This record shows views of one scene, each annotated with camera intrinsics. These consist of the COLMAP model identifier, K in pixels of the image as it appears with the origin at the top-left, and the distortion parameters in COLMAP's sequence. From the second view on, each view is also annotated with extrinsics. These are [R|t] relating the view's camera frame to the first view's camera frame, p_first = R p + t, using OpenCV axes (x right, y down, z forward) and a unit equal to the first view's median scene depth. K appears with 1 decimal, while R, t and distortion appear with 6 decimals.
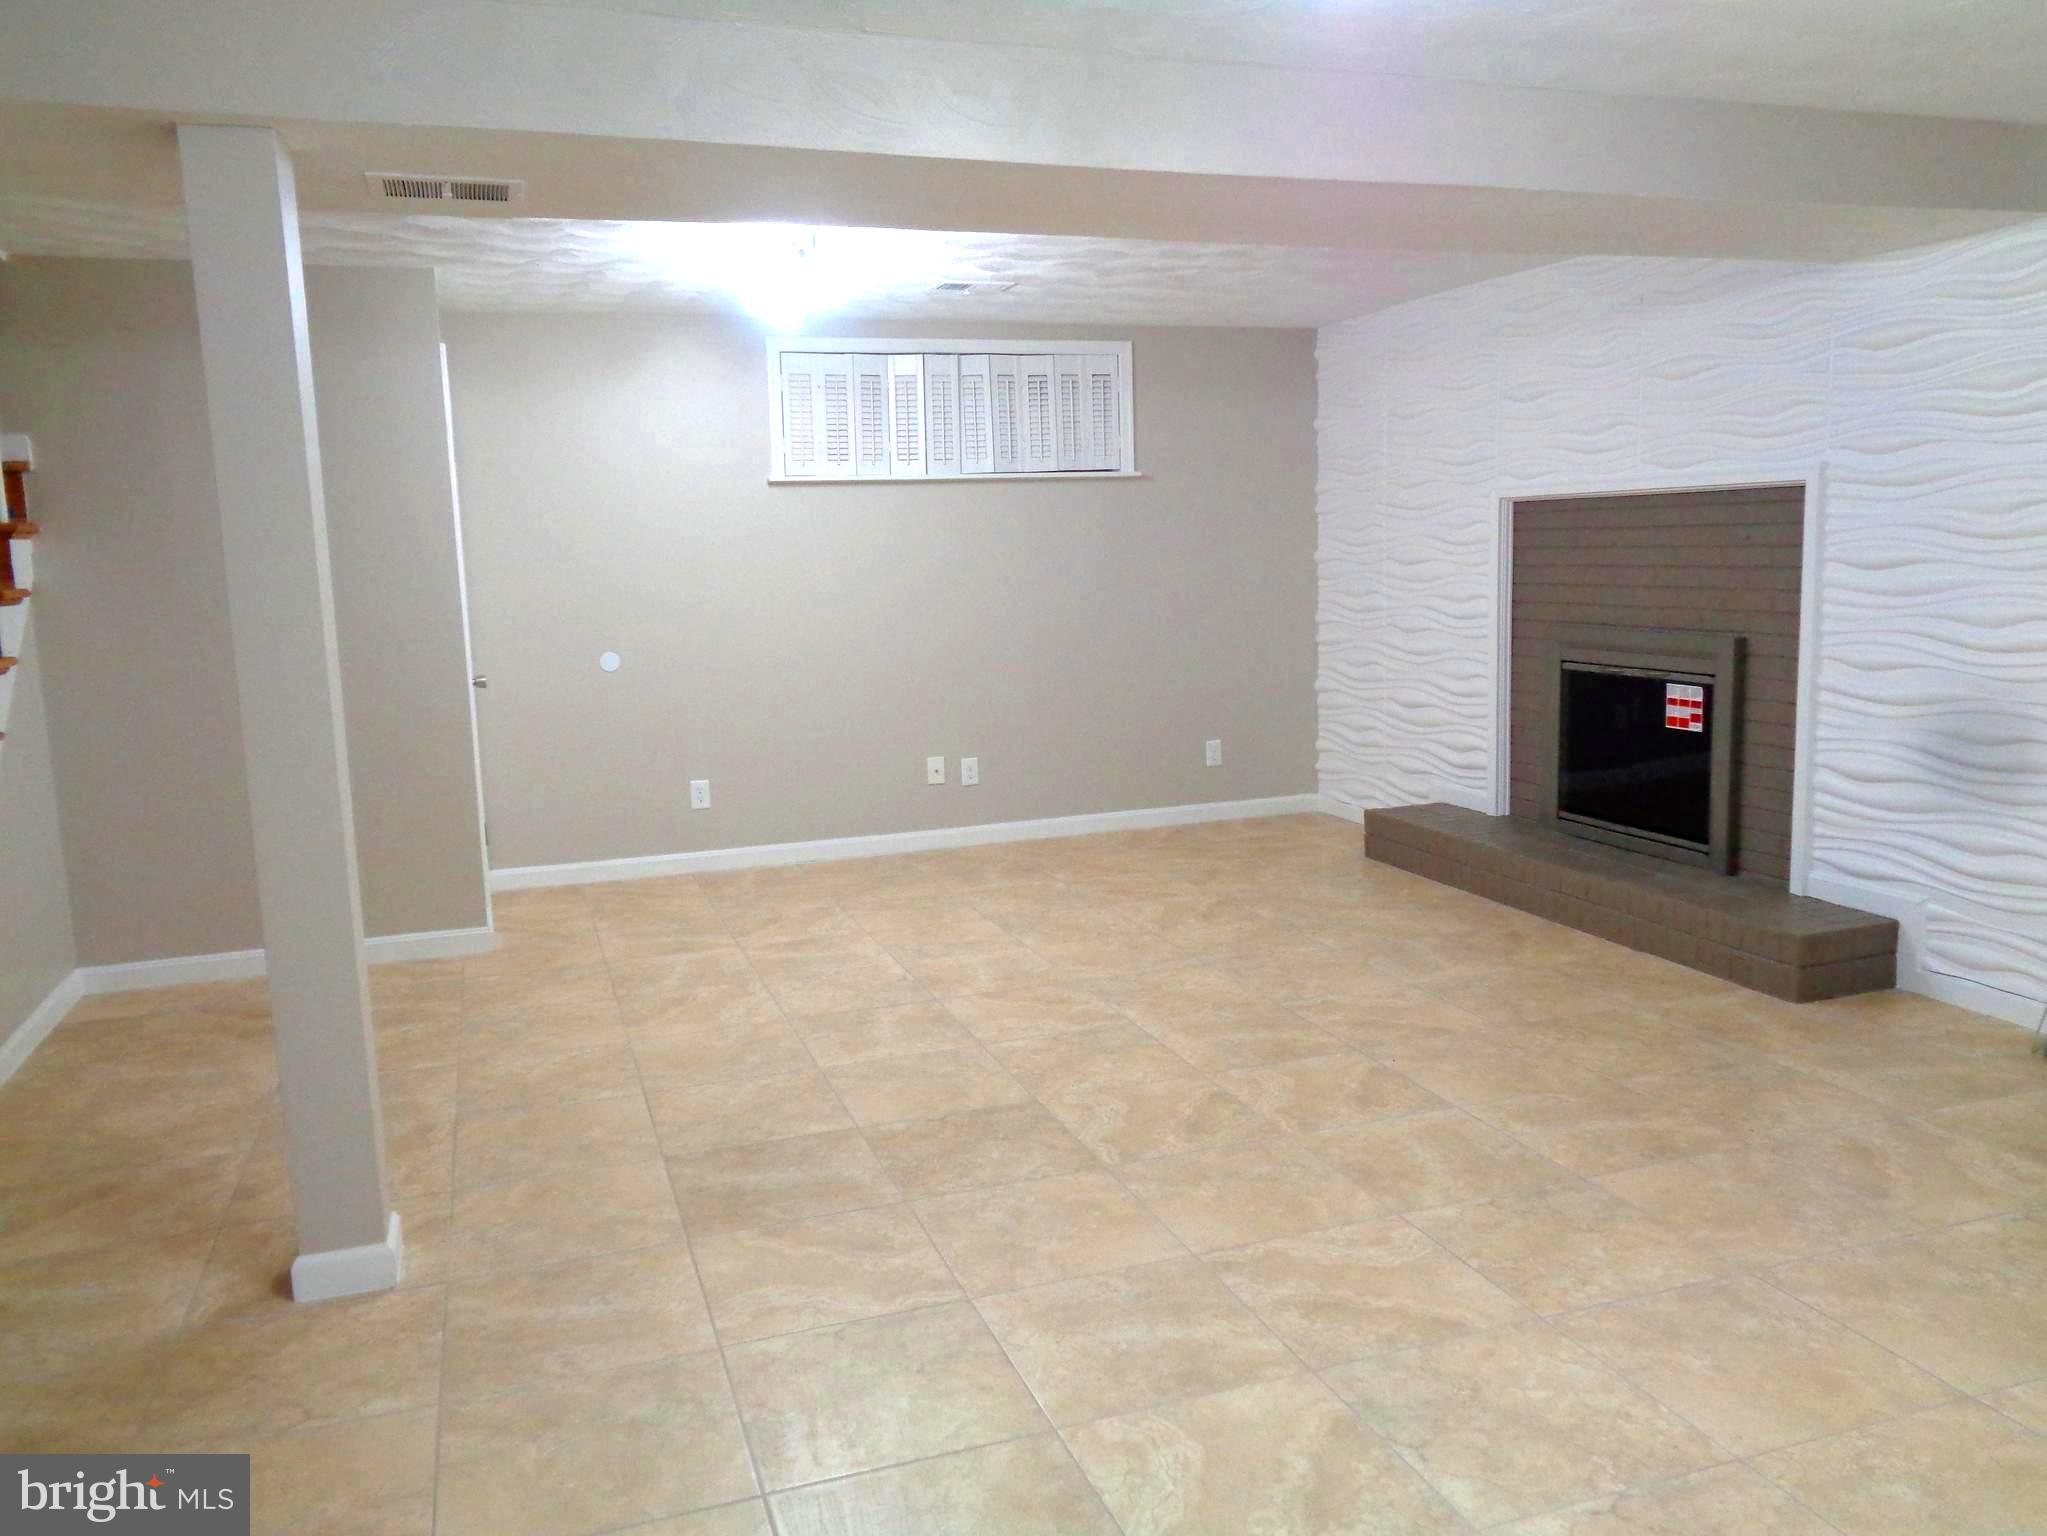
lens RADIAL K [[1536.2, 0, 1027.1], [0, 1536.2, 762.5], [0, 0, 1]] dist [0.001595, 0.002719]
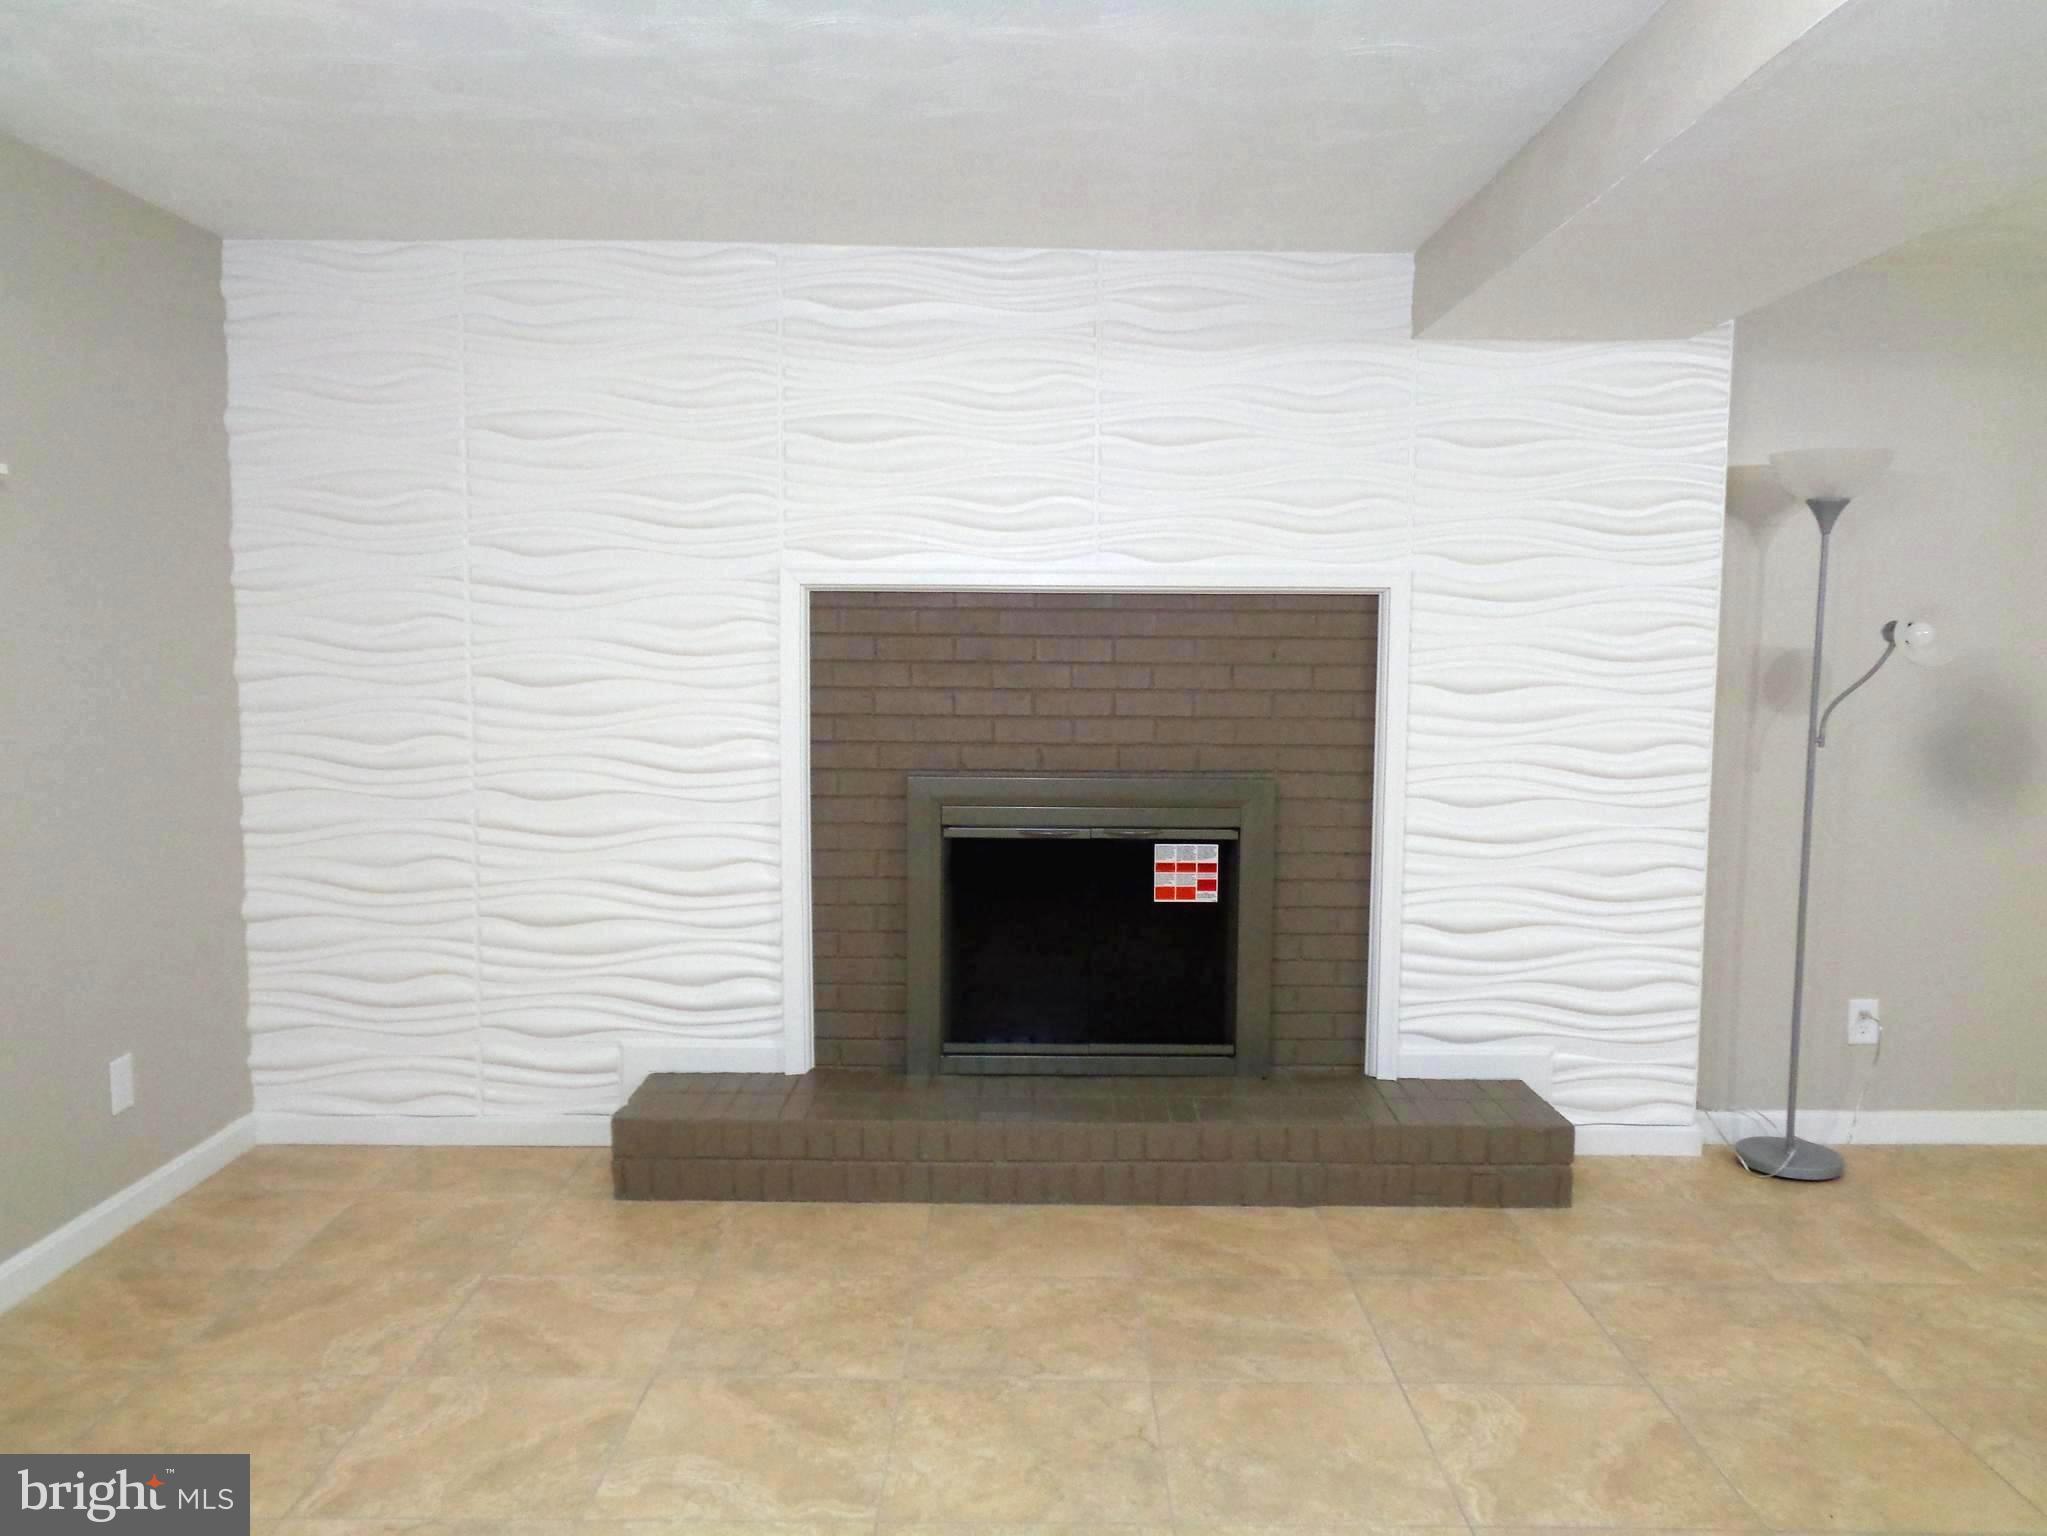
lens RADIAL K [[1536.2, 0, 1023.8], [0, 1536.2, 776.7], [0, 0, 1]] dist [0.001595, 0.002719]
pose [[0.334265, -0.057062, 0.940750, -0.318512], [0.117420, 0.992910, 0.018505, -0.107949], [-0.935136, 0.104277, 0.338595, 0.819437]]
